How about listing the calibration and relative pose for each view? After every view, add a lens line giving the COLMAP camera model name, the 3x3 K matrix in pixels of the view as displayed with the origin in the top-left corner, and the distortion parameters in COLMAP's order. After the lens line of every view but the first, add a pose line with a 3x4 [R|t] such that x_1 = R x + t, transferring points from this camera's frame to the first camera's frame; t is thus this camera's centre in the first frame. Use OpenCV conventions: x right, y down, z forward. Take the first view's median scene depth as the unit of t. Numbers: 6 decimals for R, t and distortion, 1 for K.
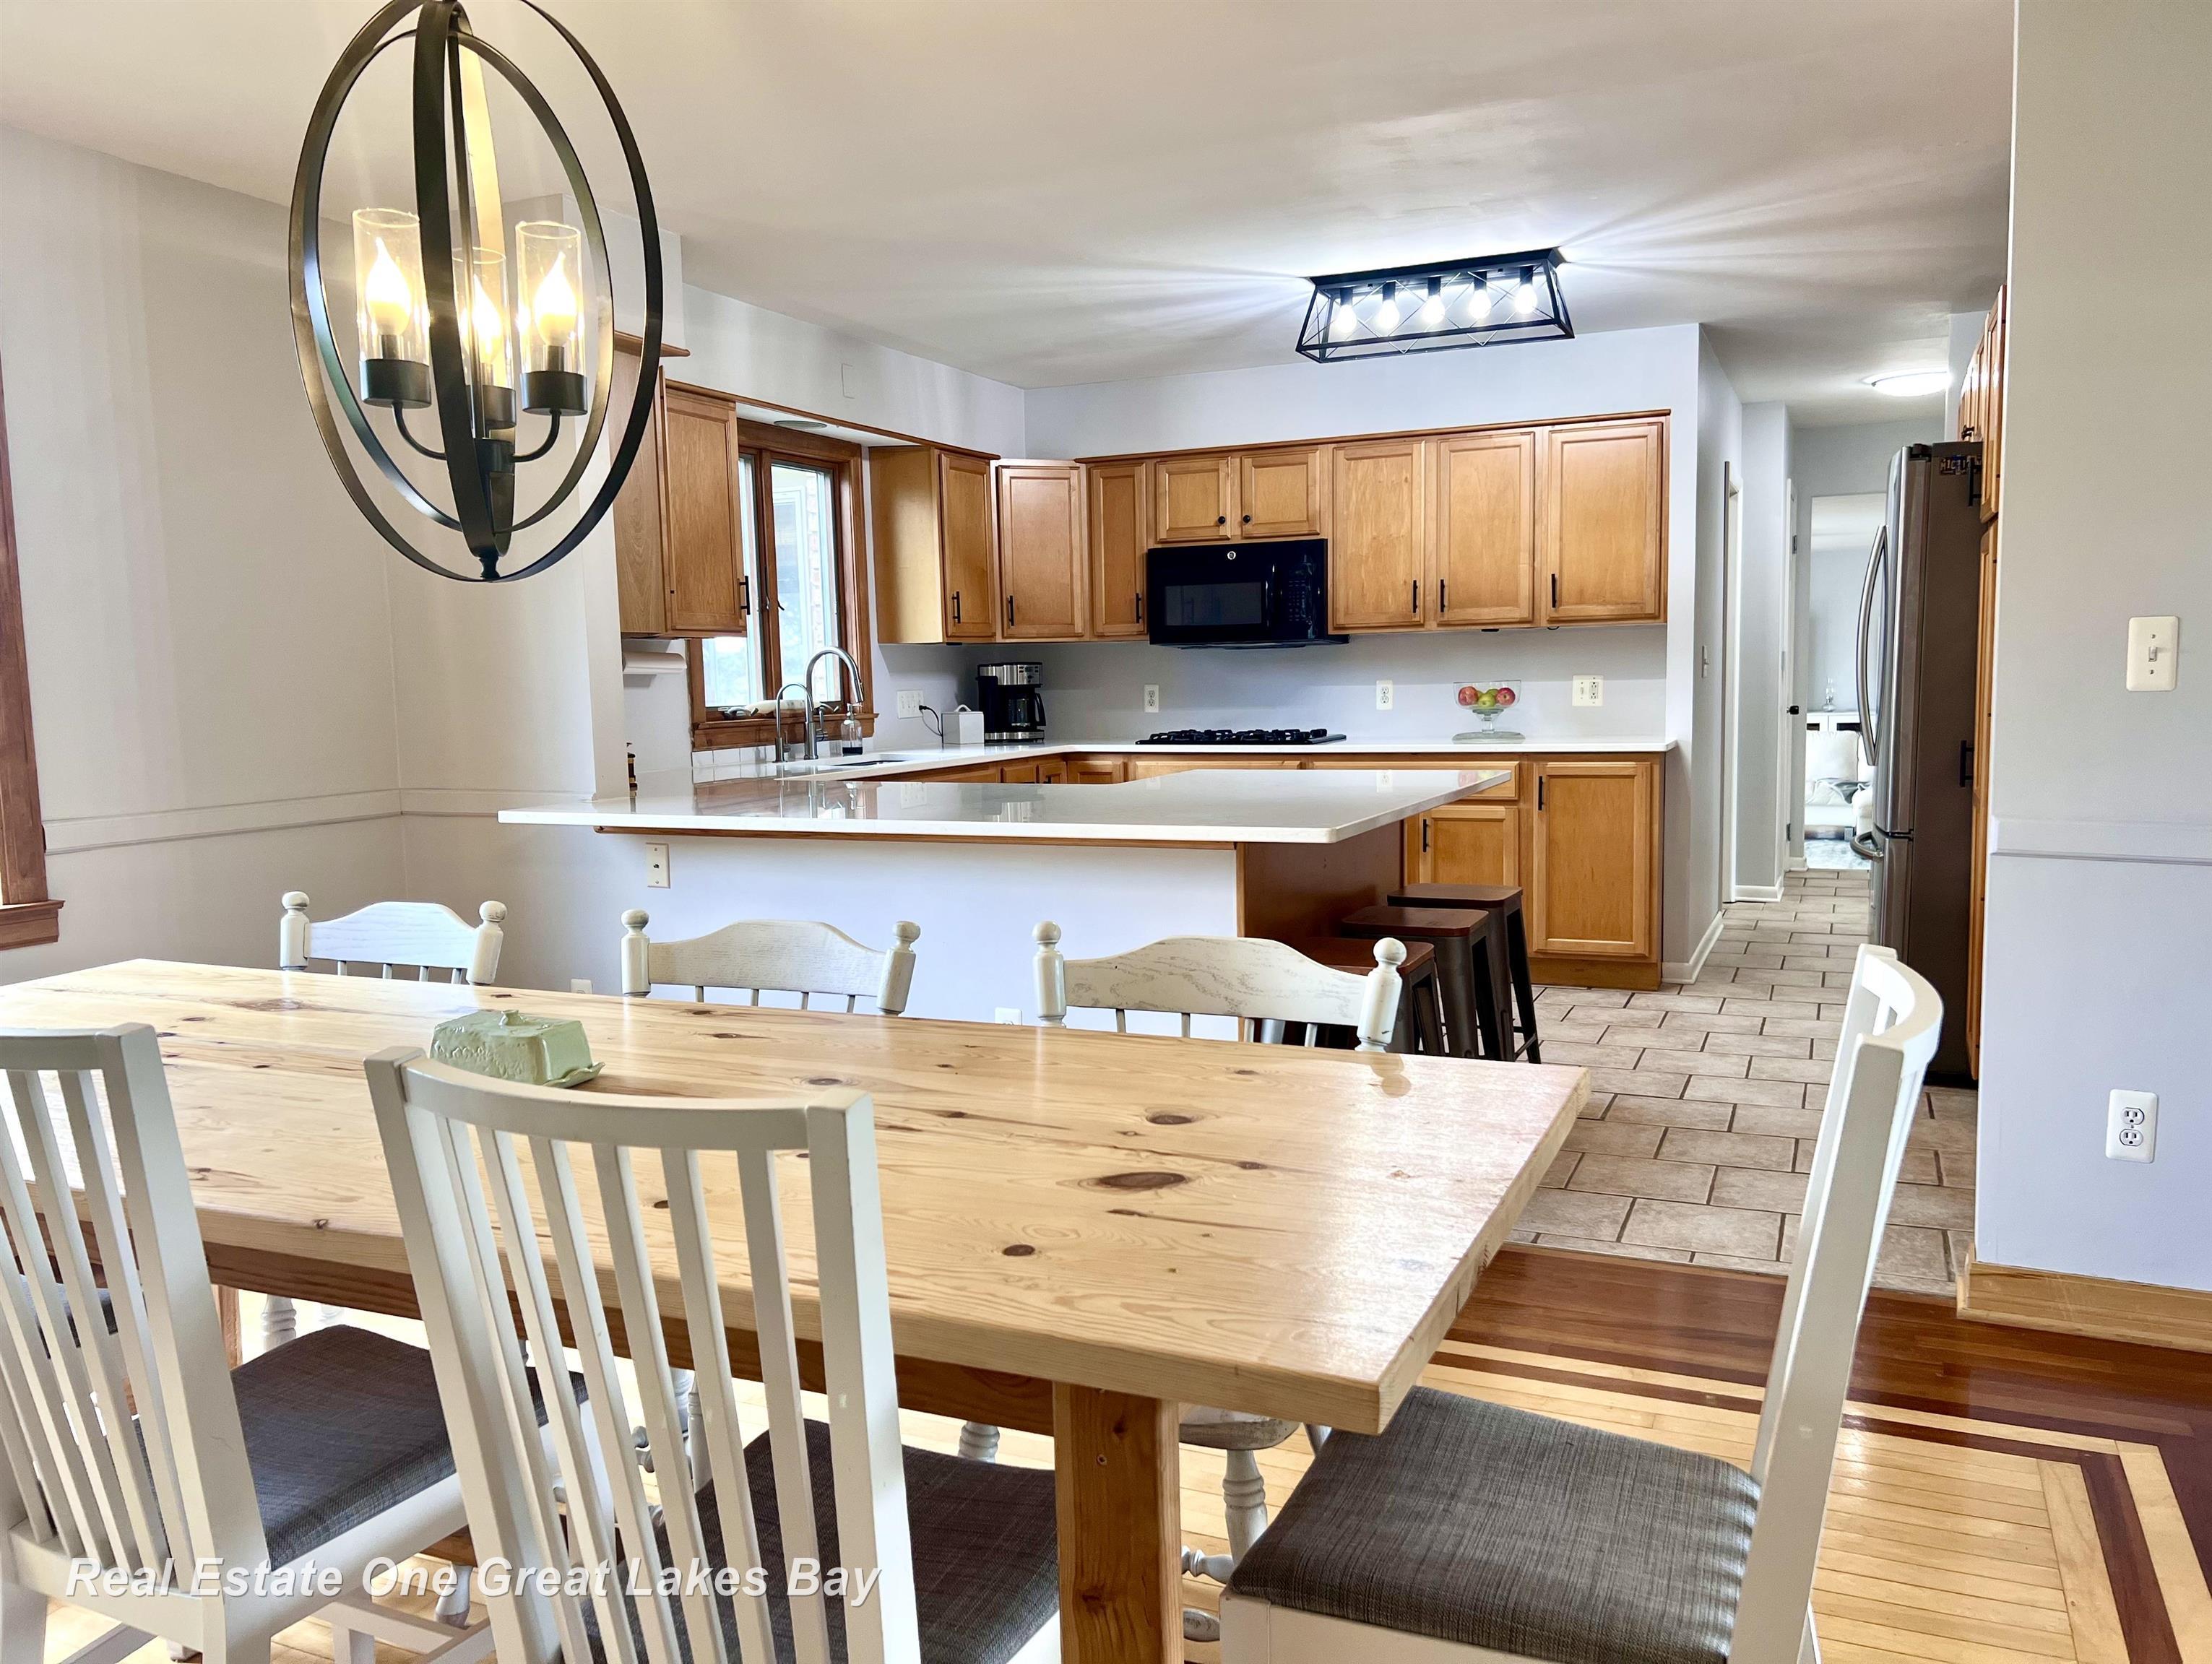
lens RADIAL K [[1678.7, 0, 1106.0], [0, 1678.7, 832.0], [0, 0, 1]] dist [0.096596, -0.124903]
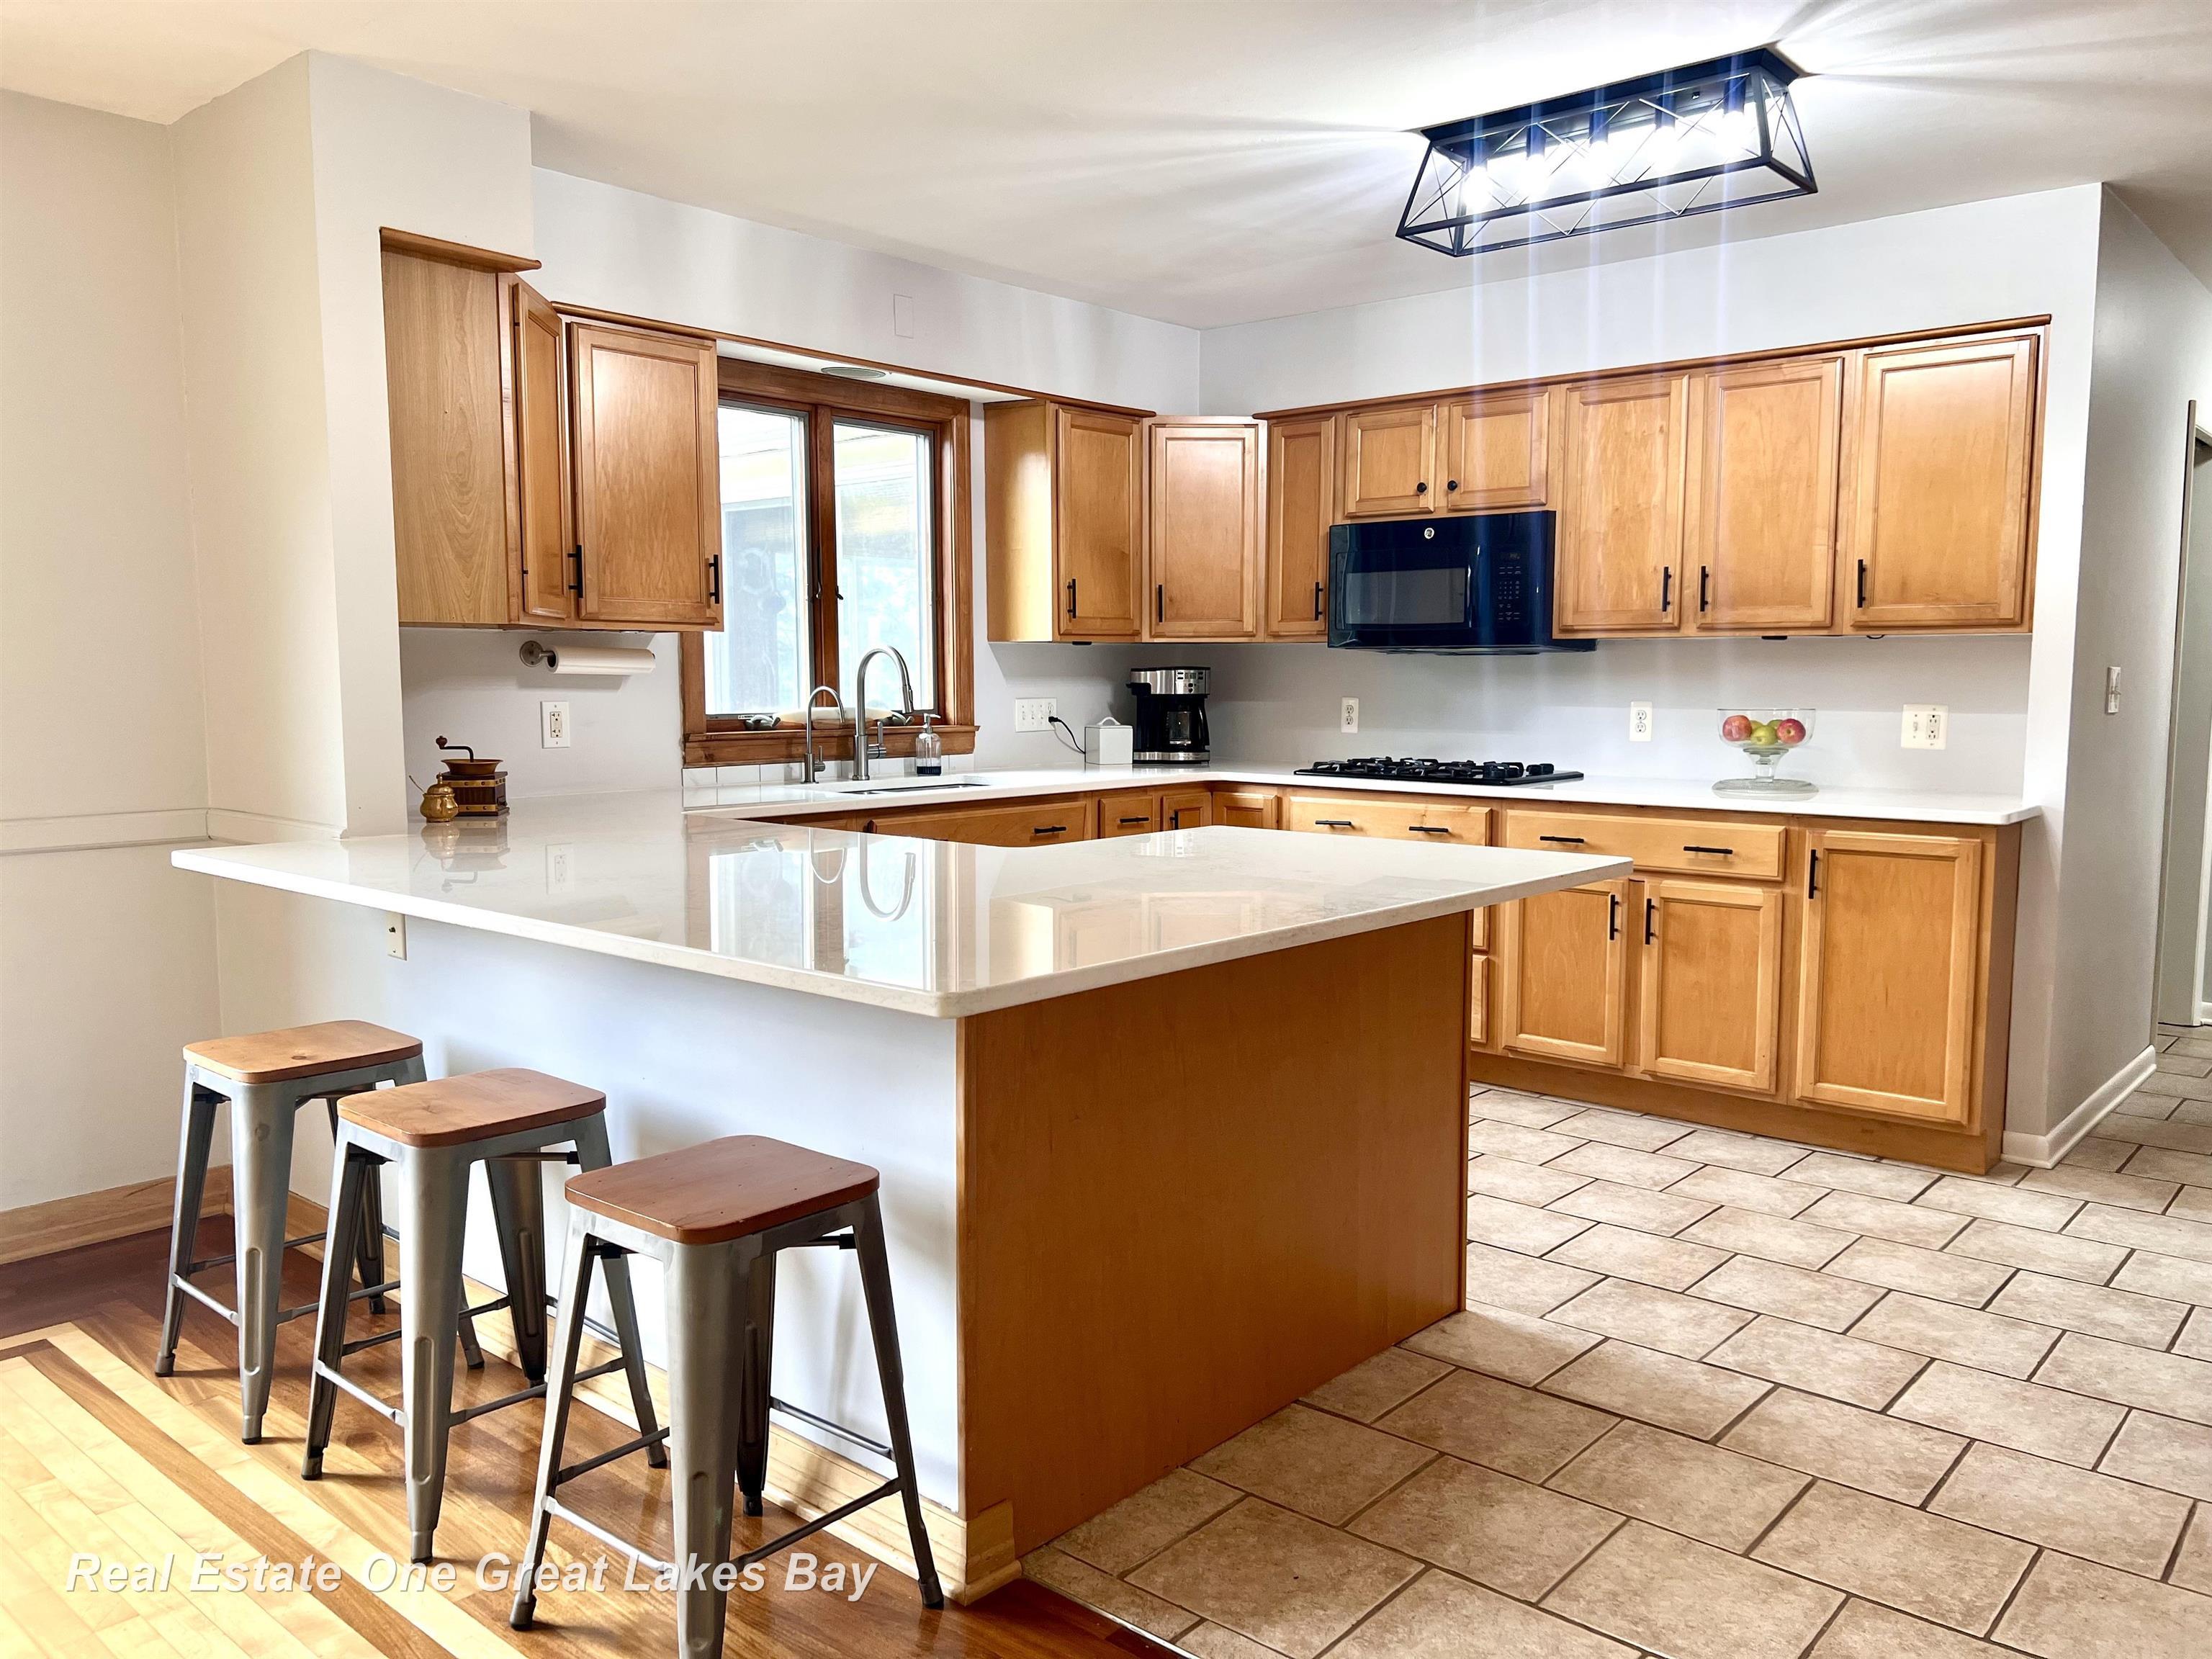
lens RADIAL K [[1678.9, 0, 1106.0], [0, 1678.9, 829.5], [0, 0, 1]] dist [0.096596, -0.124903]
pose [[0.957204, 0.050817, -0.284916, 0.166004], [-0.050016, 0.998697, 0.010092, -0.031605], [0.285058, 0.004591, 0.958499, 0.231286]]
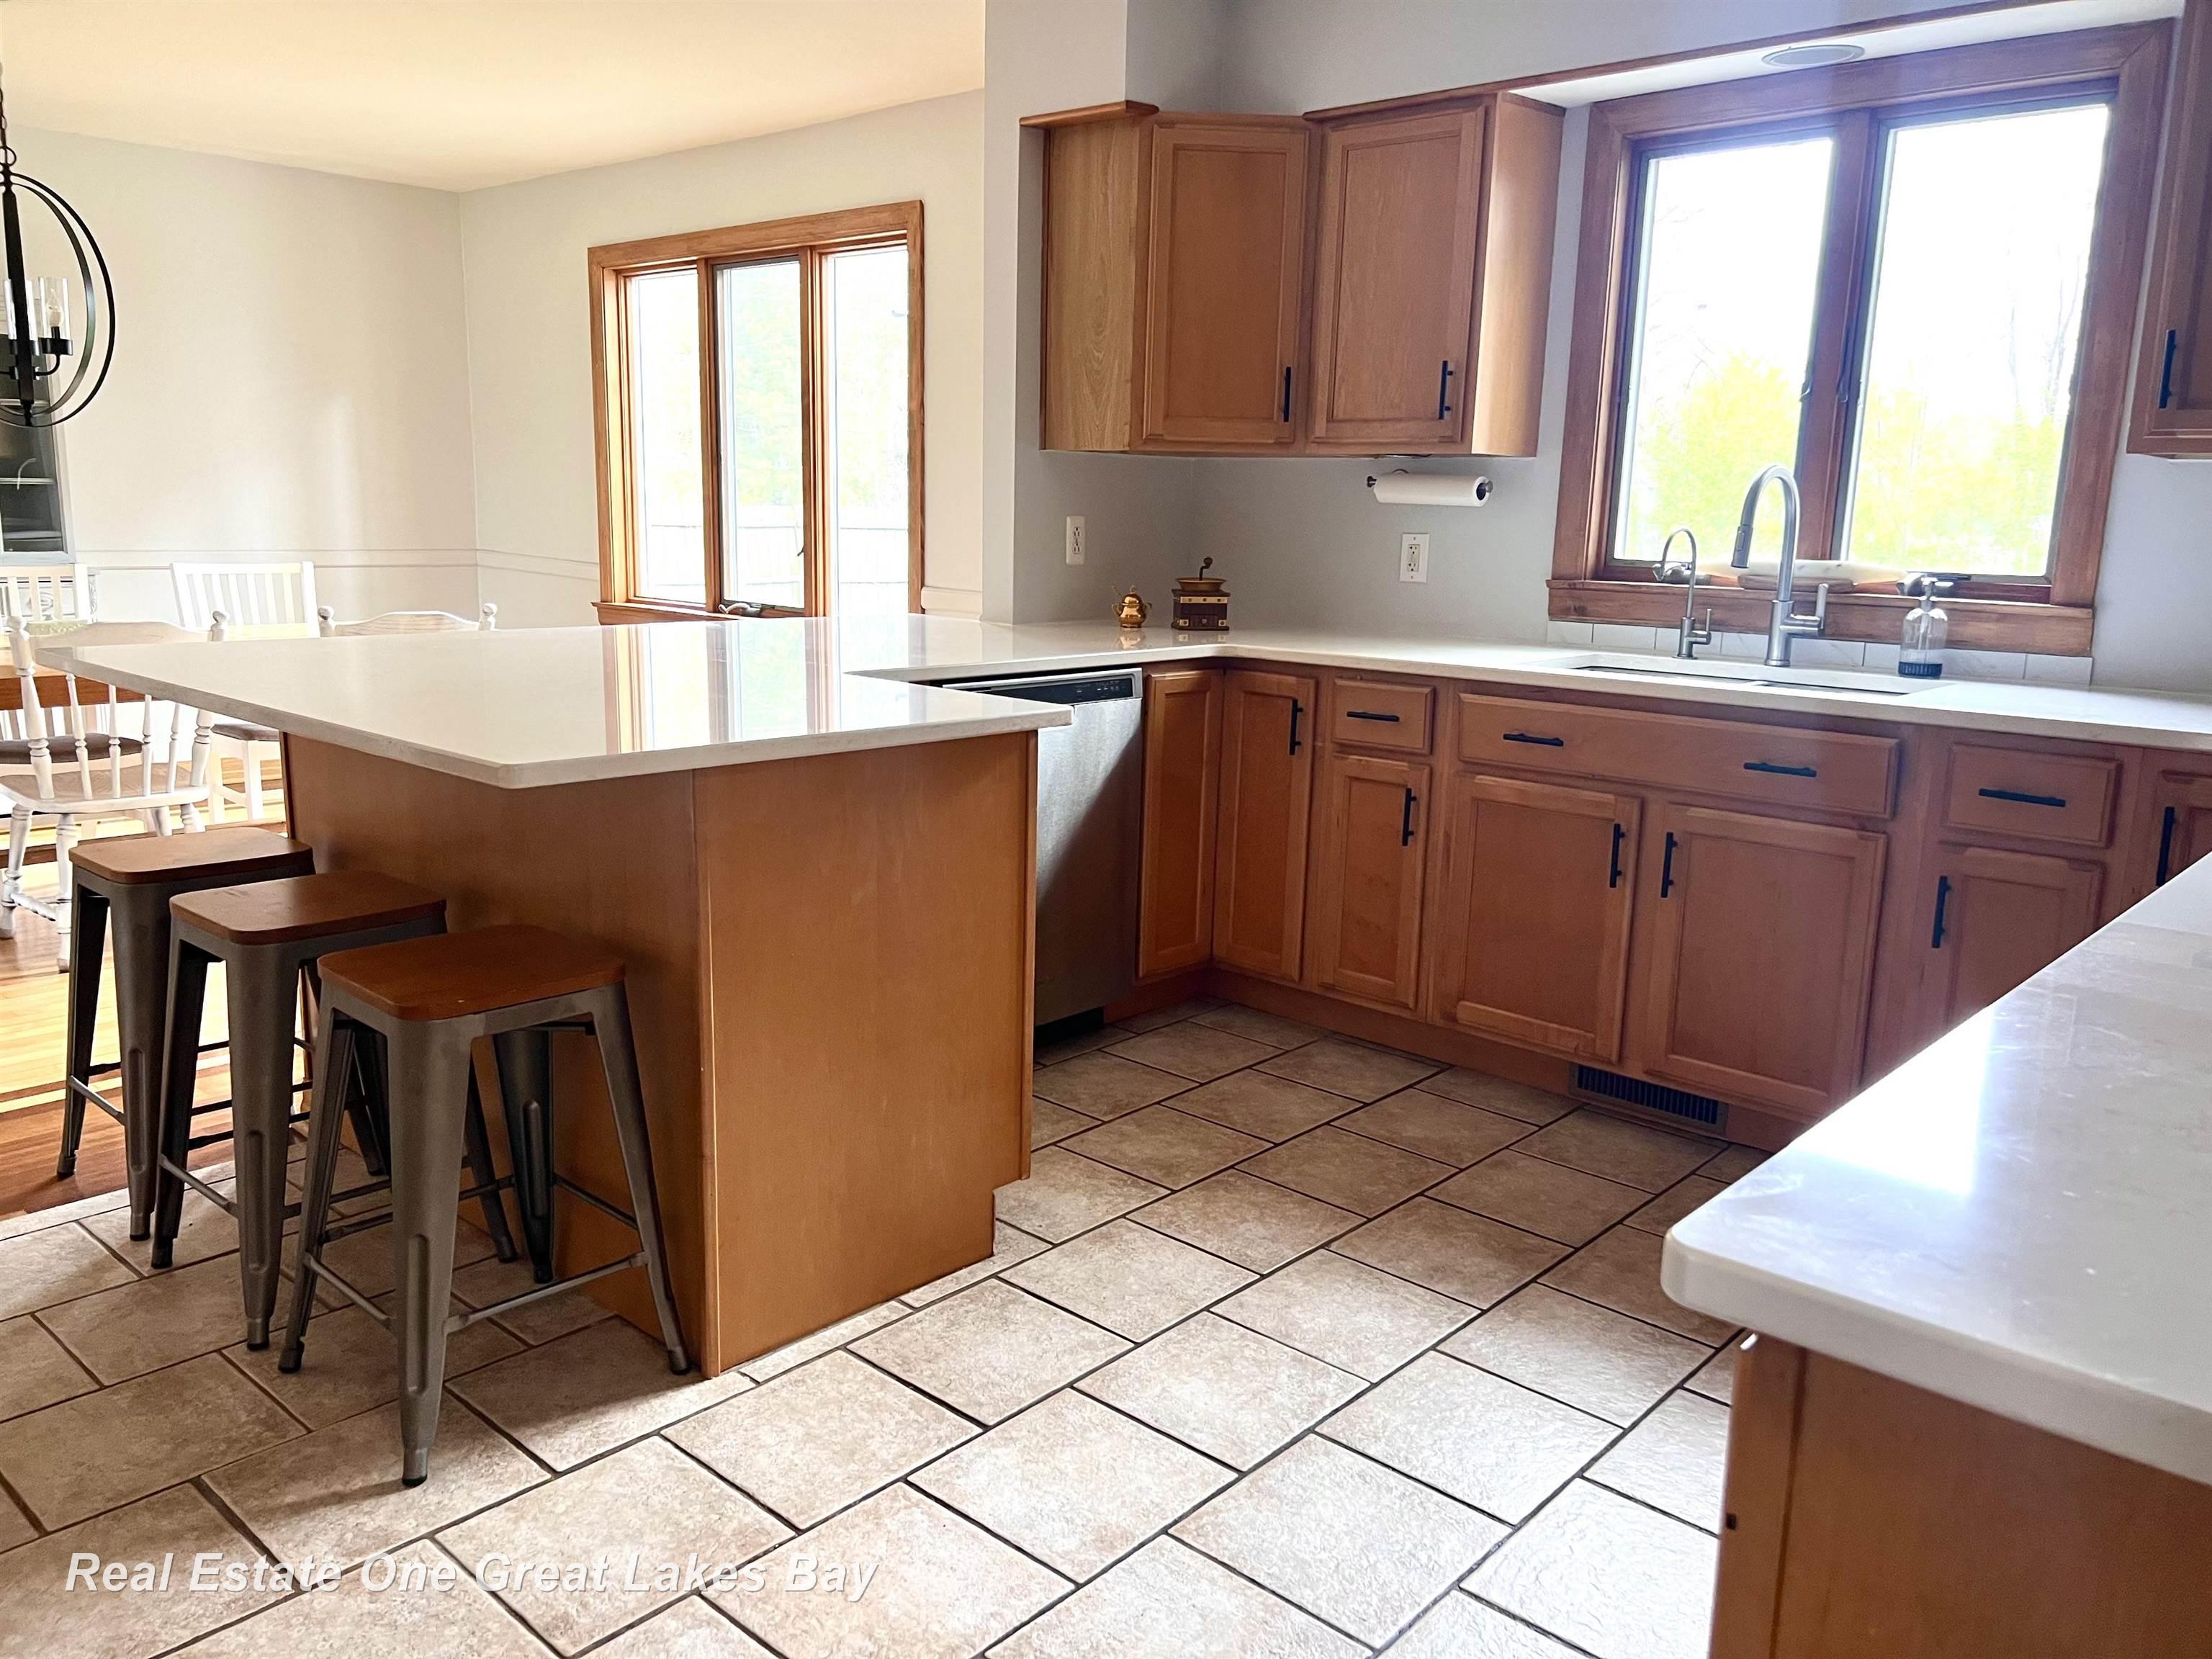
lens RADIAL K [[1678.9, 0, 1106.0], [0, 1678.9, 829.5], [0, 0, 1]] dist [0.096596, -0.124903]
pose [[-0.304691, 0.217003, -0.927401, 0.422760], [-0.097109, 0.961547, 0.256897, -0.110566], [0.947488, 0.168333, -0.271902, 0.897630]]
